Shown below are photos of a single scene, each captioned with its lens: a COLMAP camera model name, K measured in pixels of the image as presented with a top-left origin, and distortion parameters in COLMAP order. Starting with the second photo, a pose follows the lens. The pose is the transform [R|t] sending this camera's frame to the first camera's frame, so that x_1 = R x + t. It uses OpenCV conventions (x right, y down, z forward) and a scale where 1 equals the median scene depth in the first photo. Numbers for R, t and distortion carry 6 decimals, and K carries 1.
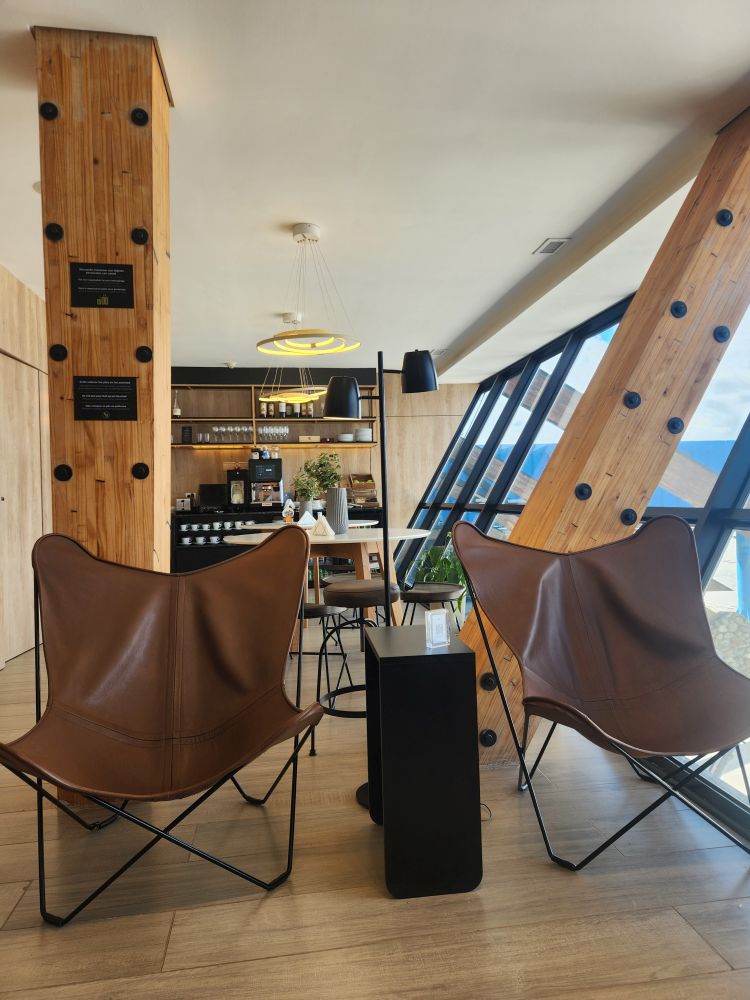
lens RADIAL K [[678.2, 0, 379.1], [0, 678.2, 499.3], [0, 0, 1]] dist [0.060947, -0.006989]
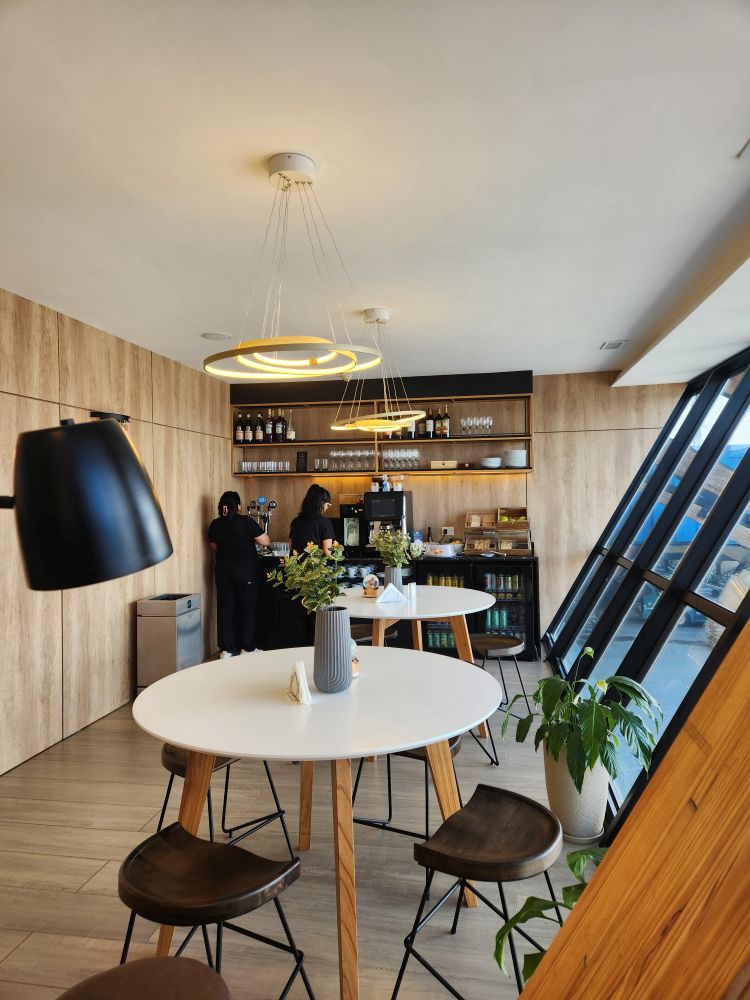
lens RADIAL K [[678.2, 0, 372.6], [0, 678.2, 500.6], [0, 0, 1]] dist [0.060947, -0.006989]
pose [[0.947121, 0.013741, -0.320581, 0.073747], [-0.010882, 0.999883, 0.010710, -0.054778], [0.320691, -0.006655, 0.947161, 0.222148]]
